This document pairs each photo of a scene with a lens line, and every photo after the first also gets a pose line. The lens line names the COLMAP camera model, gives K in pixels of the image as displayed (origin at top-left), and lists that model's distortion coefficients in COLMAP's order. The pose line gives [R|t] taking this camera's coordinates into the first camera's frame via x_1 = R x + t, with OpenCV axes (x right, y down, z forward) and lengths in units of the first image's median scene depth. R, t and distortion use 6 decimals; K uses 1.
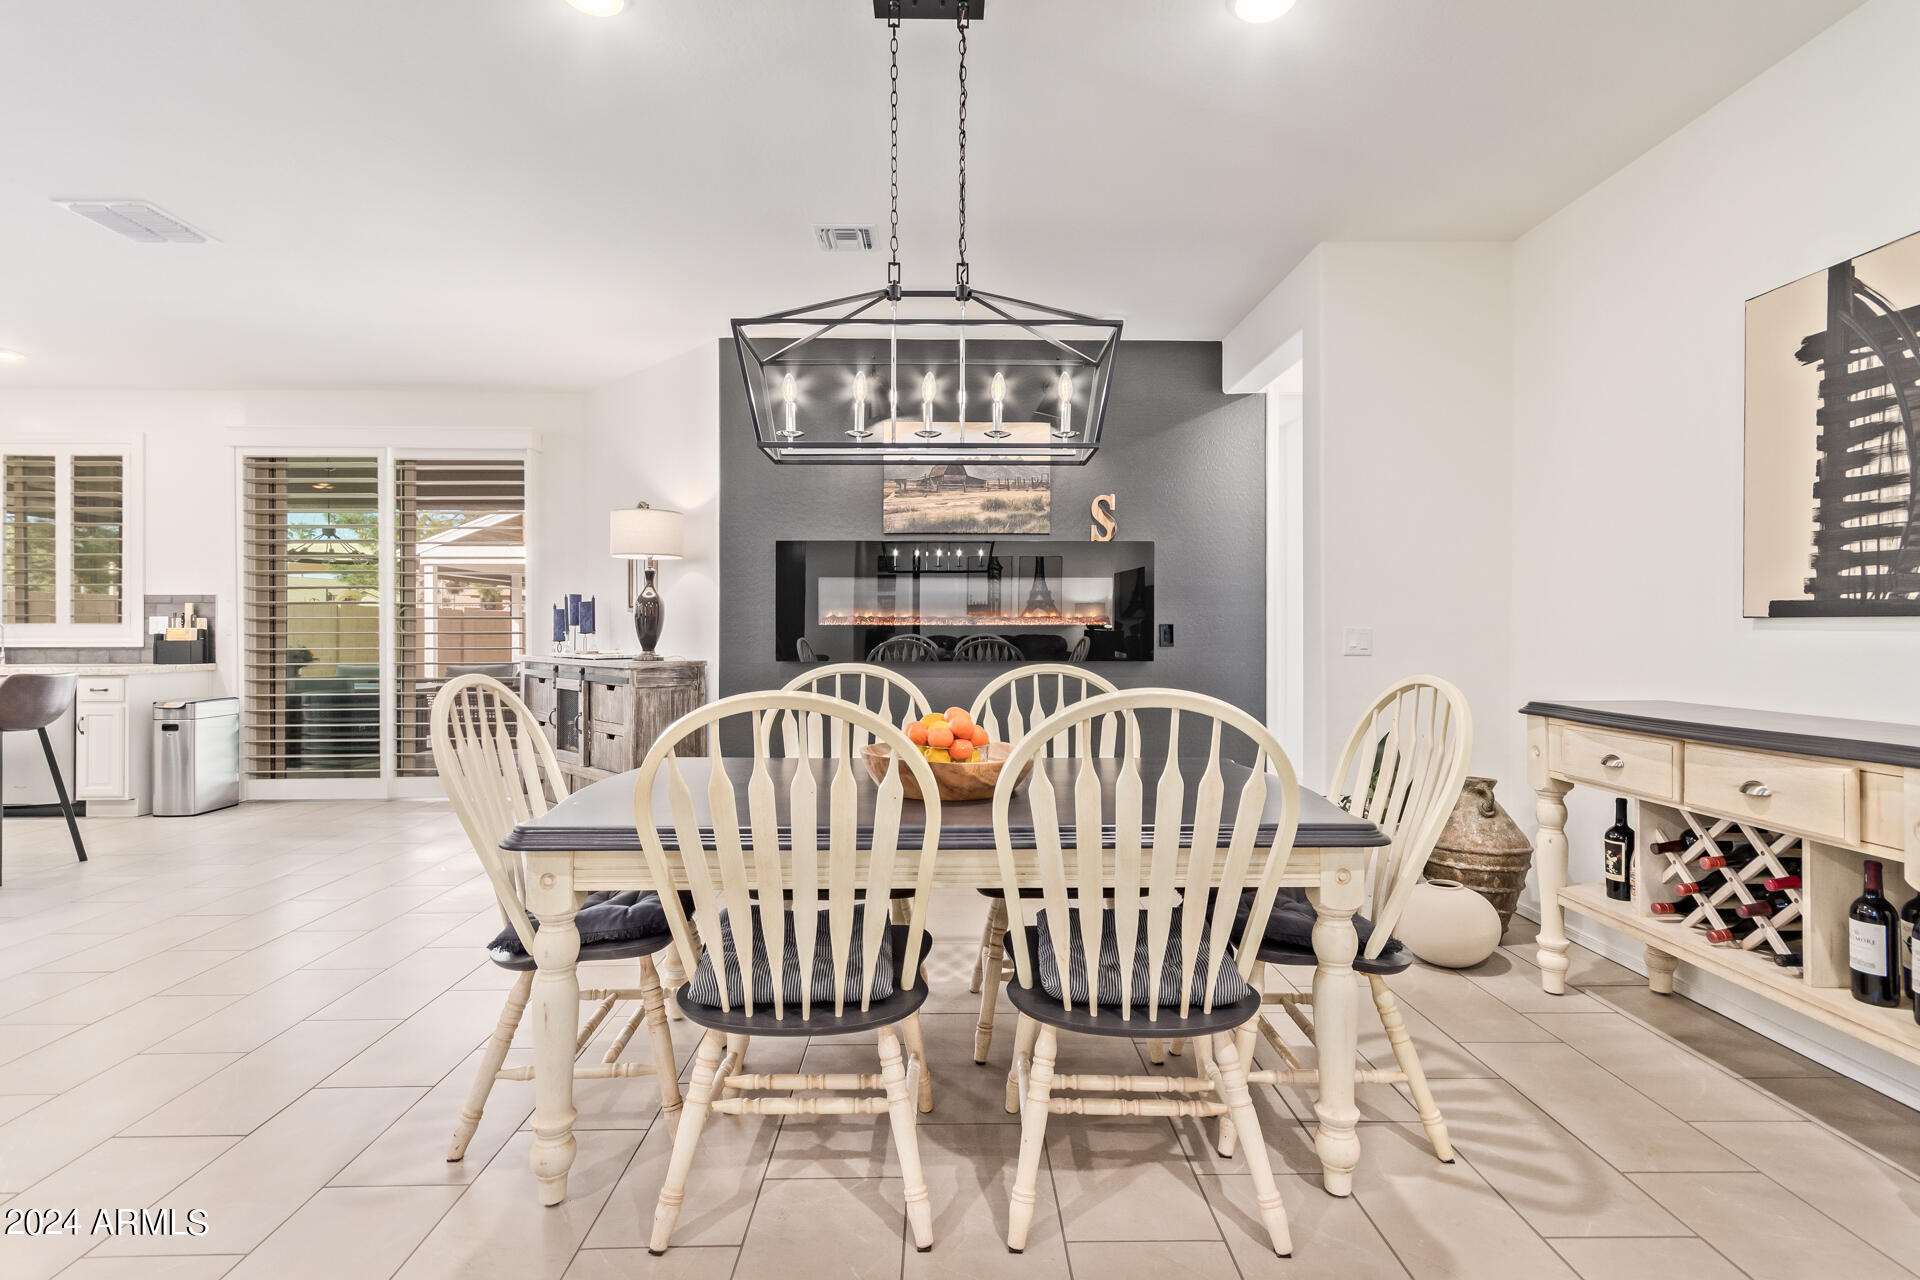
lens RADIAL K [[904.8, 0, 949.9], [0, 904.8, 628.2], [0, 0, 1]] dist [0.007082, 0.002449]
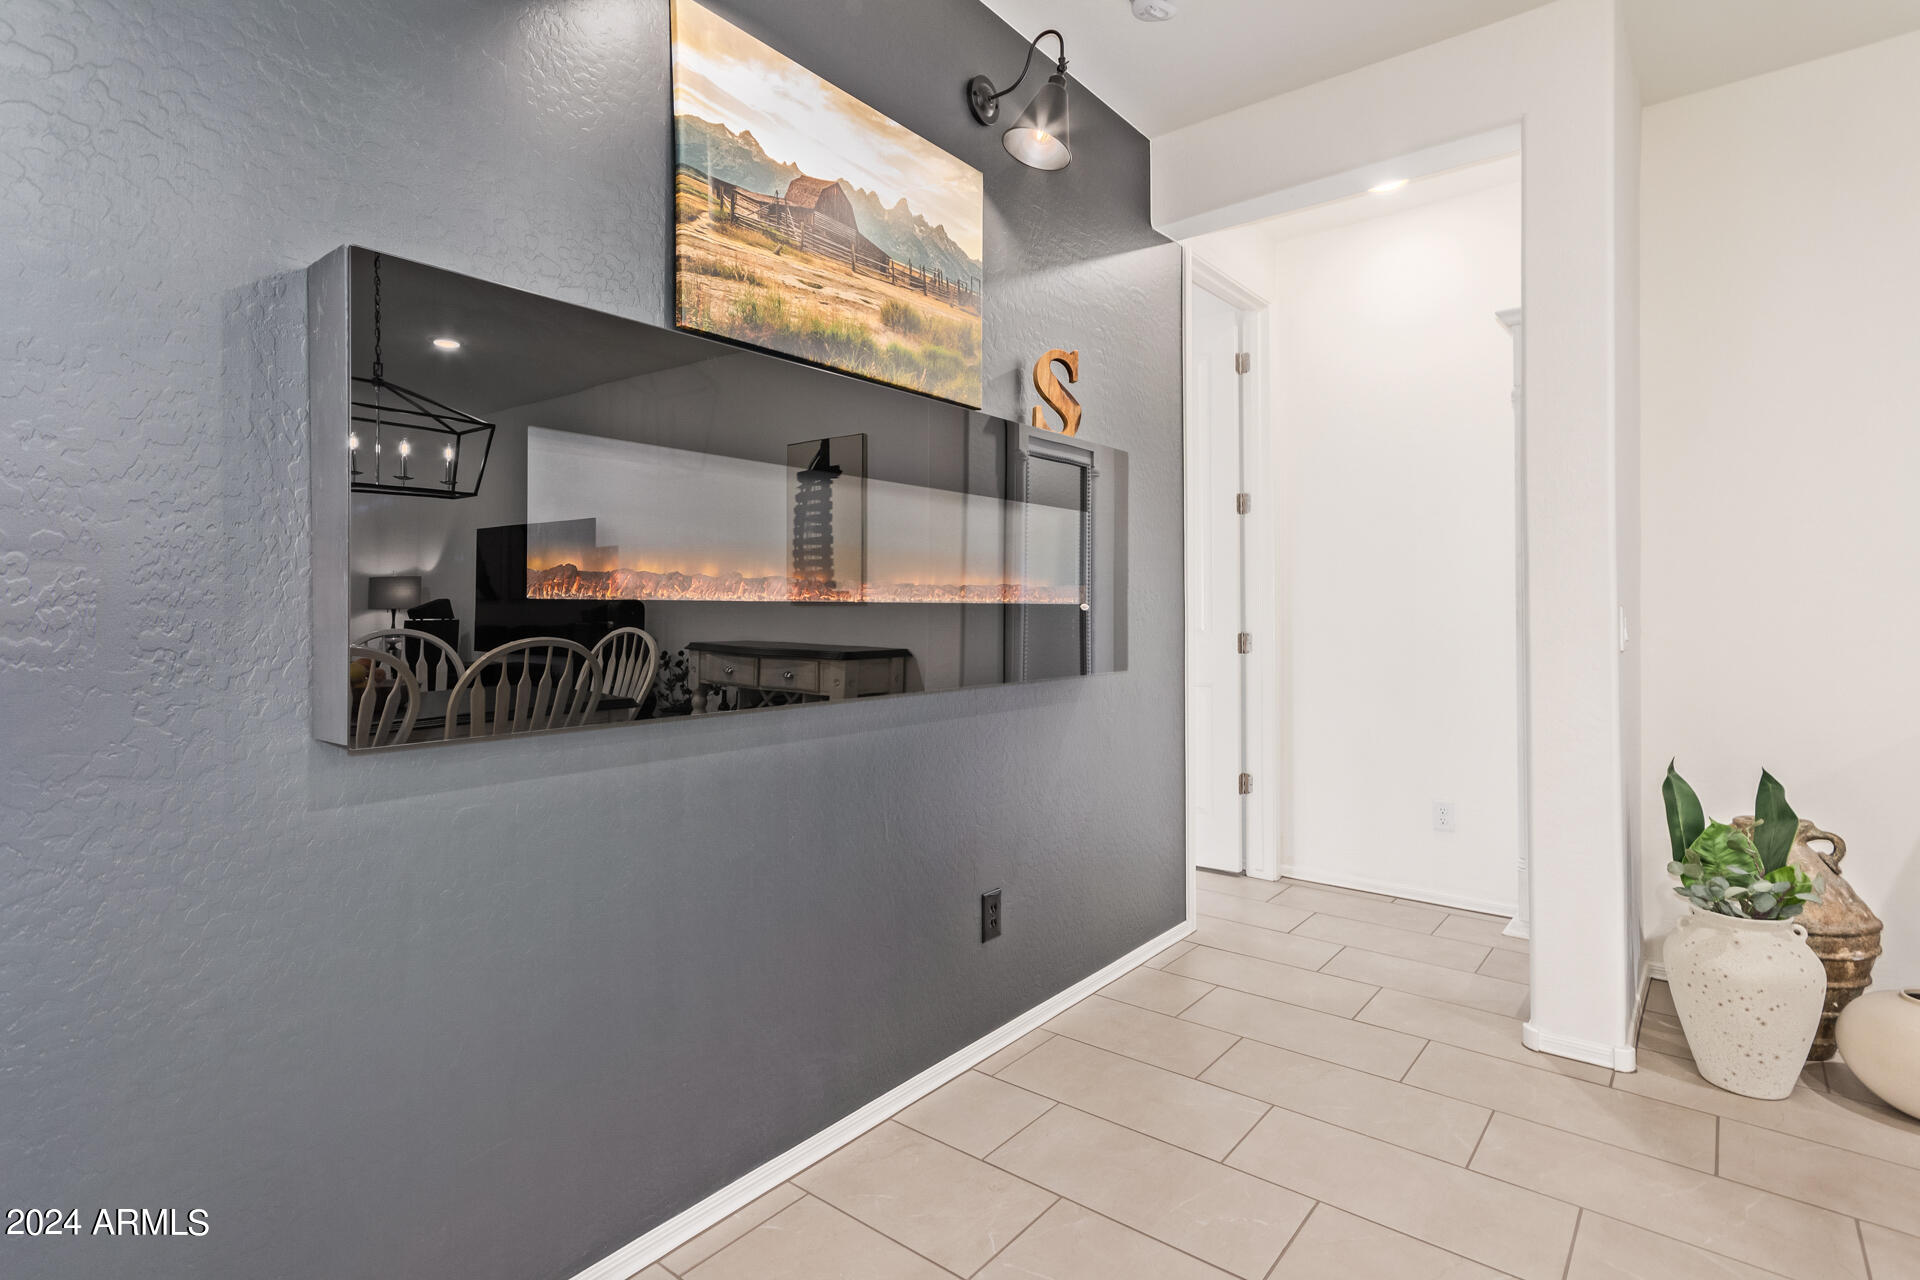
lens RADIAL K [[962.4, 0, 981.1], [0, 962.4, 610.7], [0, 0, 1]] dist [0.004045, 0.000516]
pose [[0.631389, -0.001627, 0.775465, -0.565970], [0.000996, 0.999999, 0.001287, -0.001105], [-0.775466, -0.000040, 0.631390, 1.400597]]
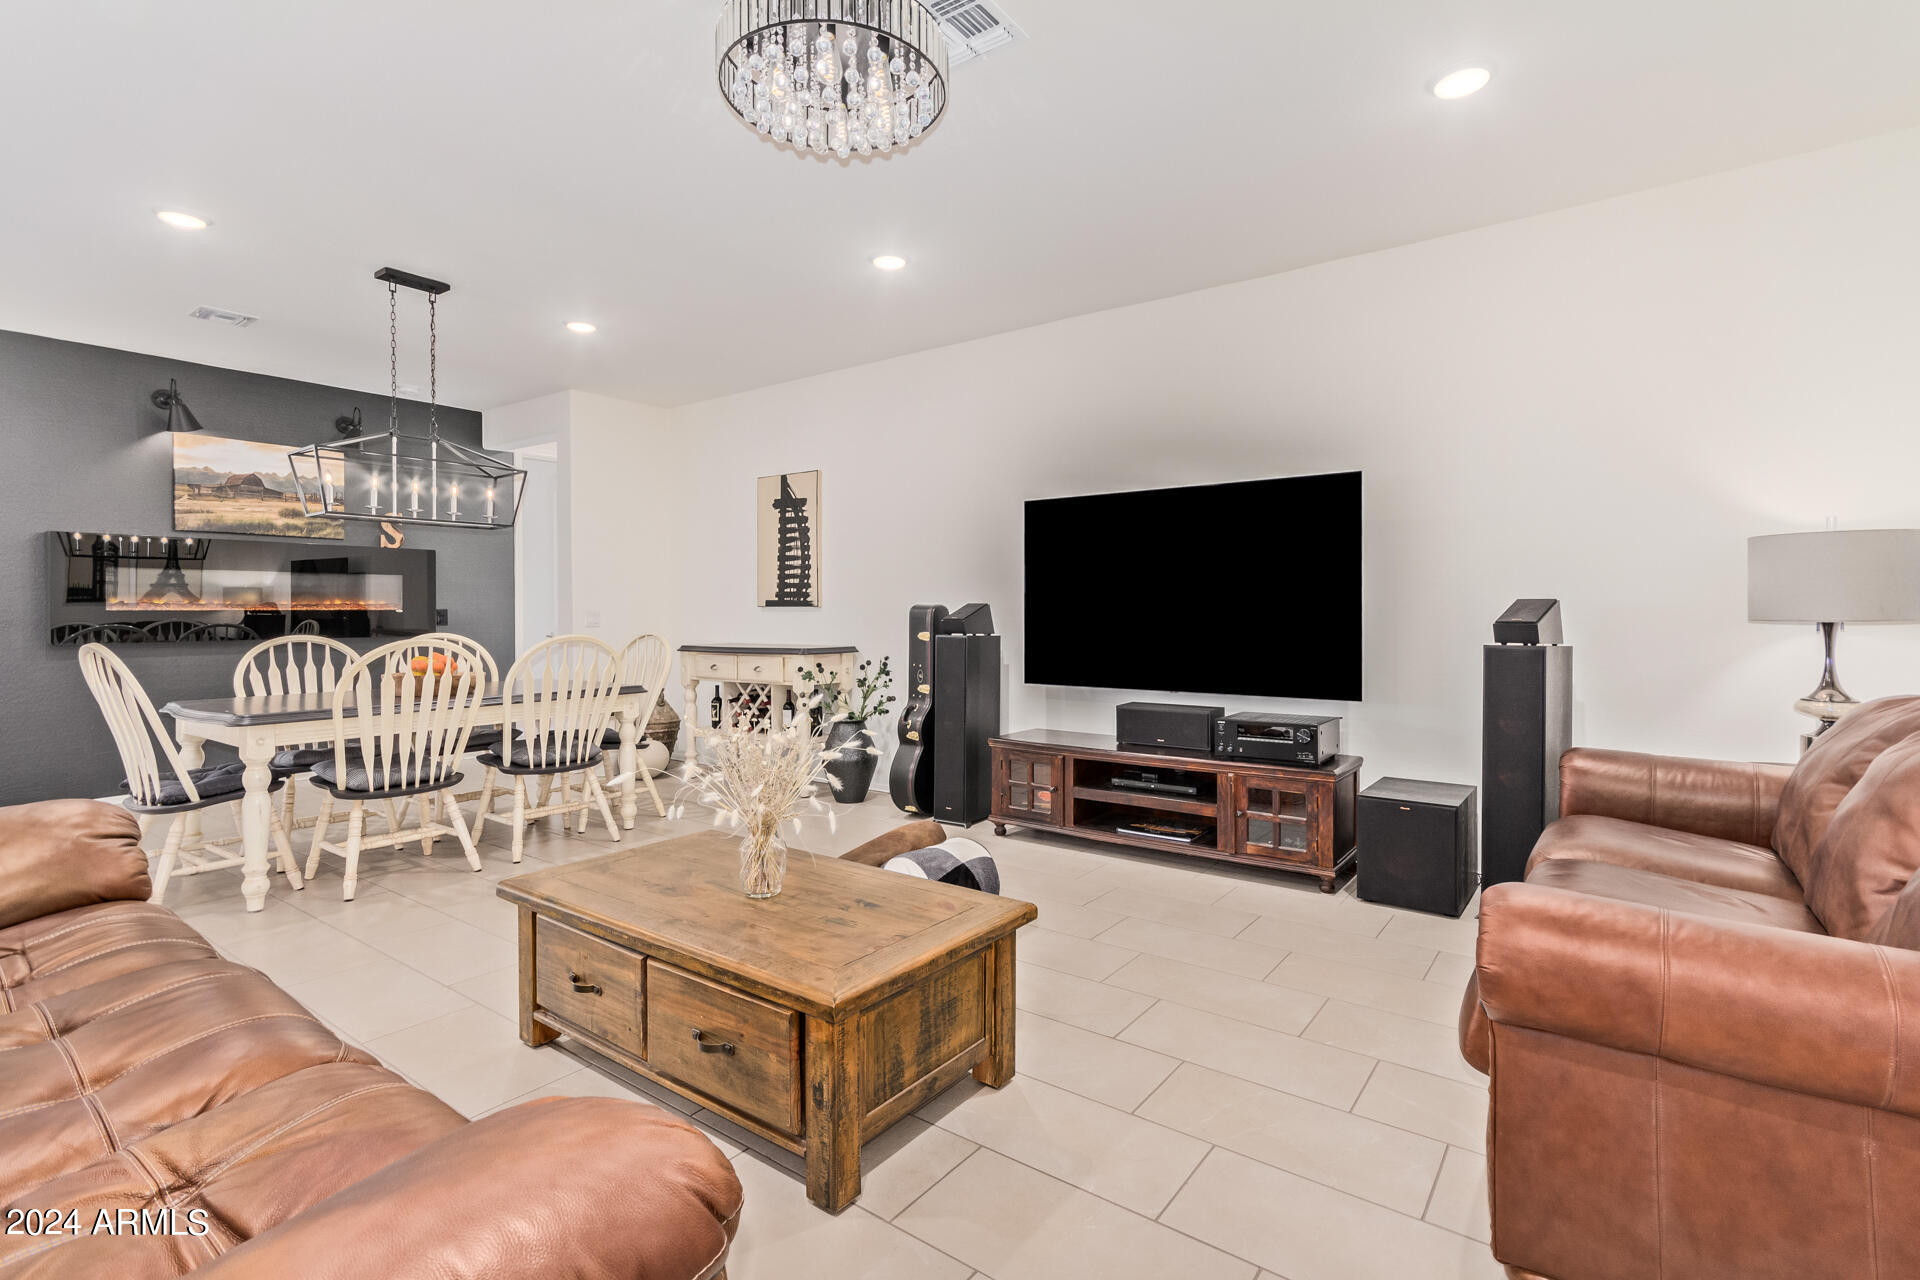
lens RADIAL K [[904.8, 0, 971.8], [0, 904.8, 608.8], [0, 0, 1]] dist [0.007082, 0.002449]
pose [[0.604175, 0.000238, 0.796851, -0.773399], [0.004537, 0.999983, -0.003739, 0.005806], [-0.796838, 0.005874, 0.604164, -0.995937]]
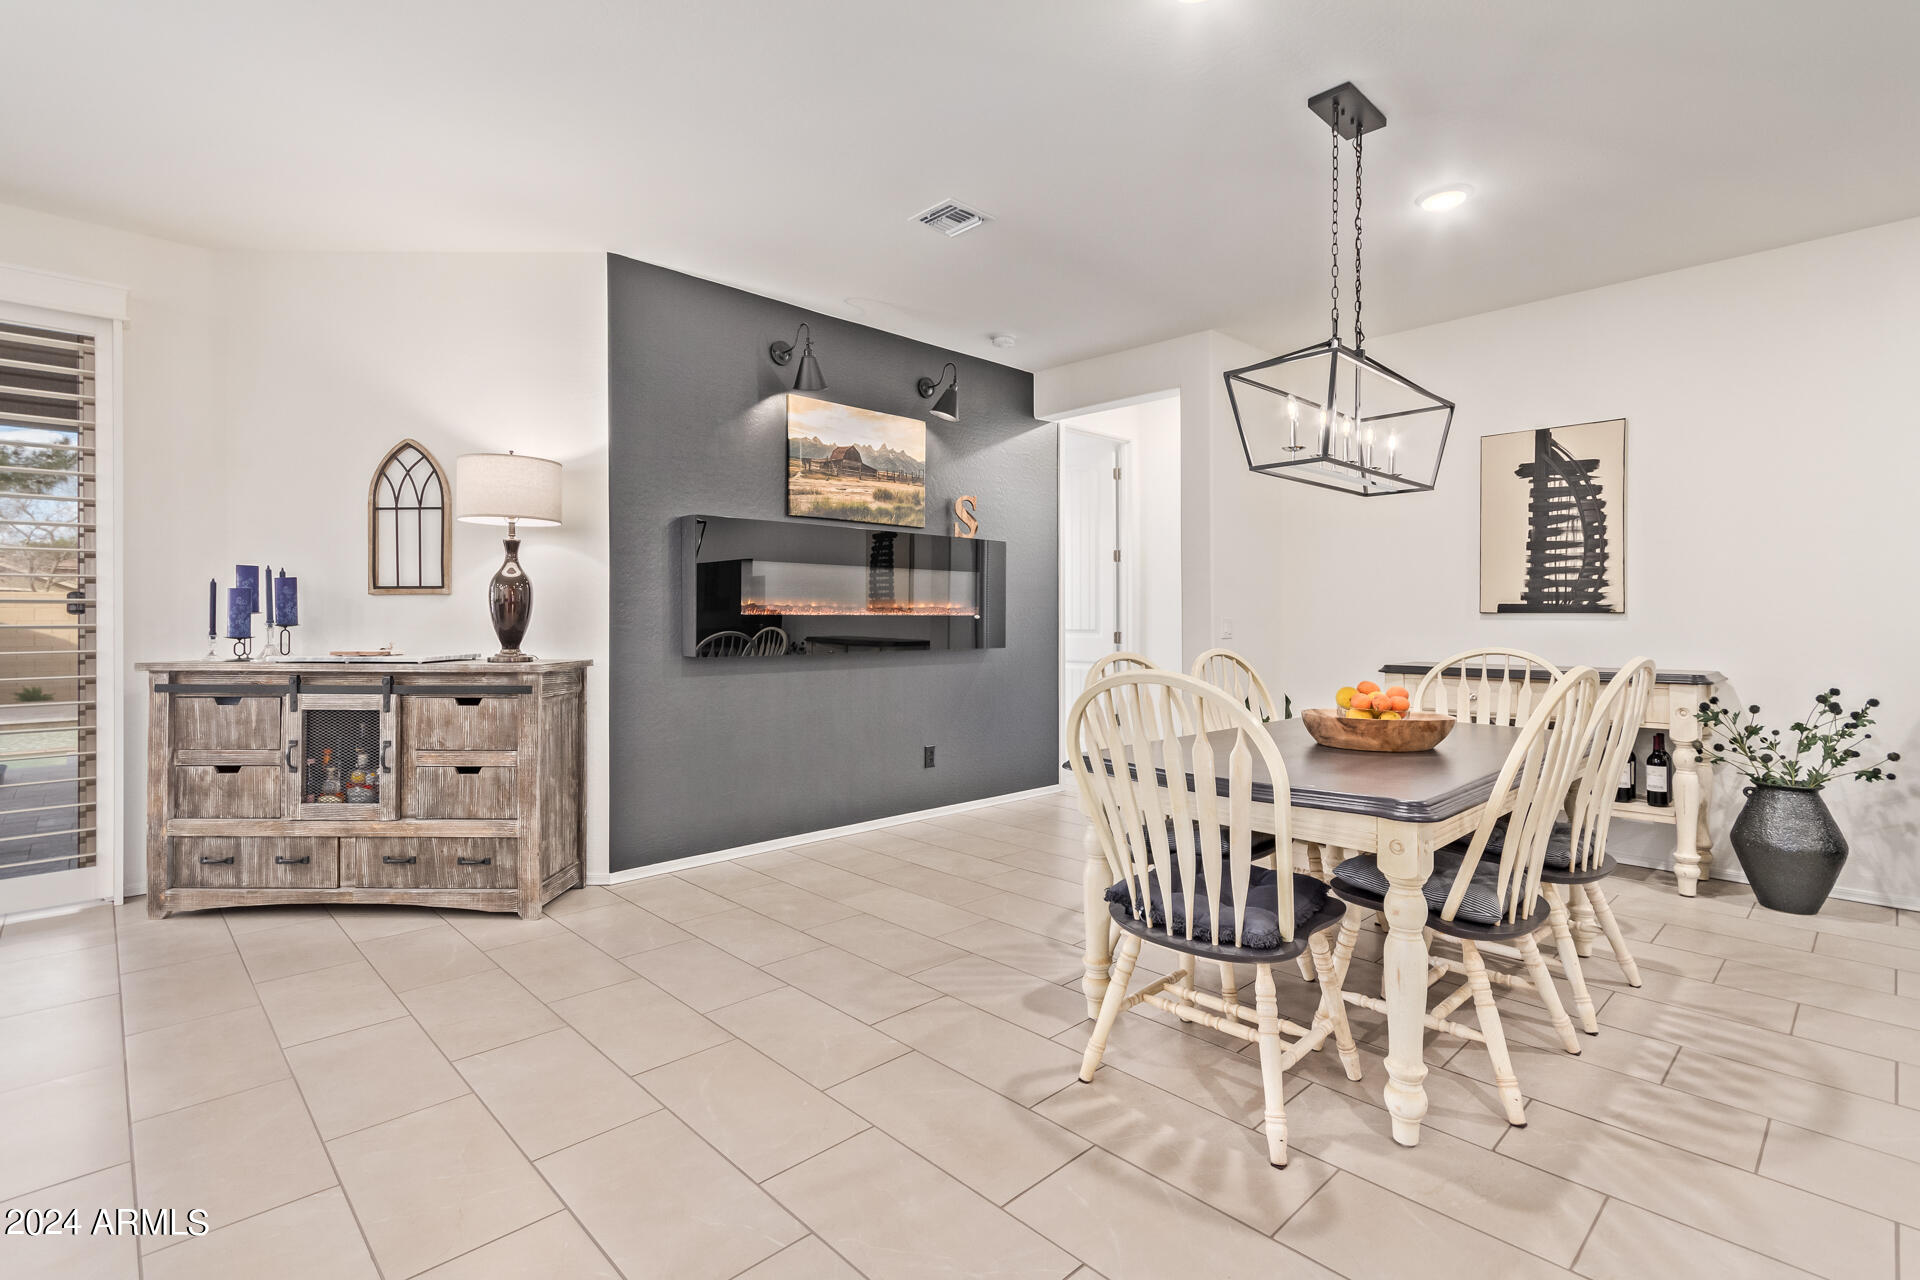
lens RADIAL K [[904.8, 0, 975.2], [0, 904.8, 617.1], [0, 0, 1]] dist [0.007082, 0.002449]
pose [[0.726717, 0.000592, 0.686937, -1.151858], [-0.000428, 1.000000, -0.000409, -0.002486], [-0.686937, 0.000003, 0.726717, 0.413618]]
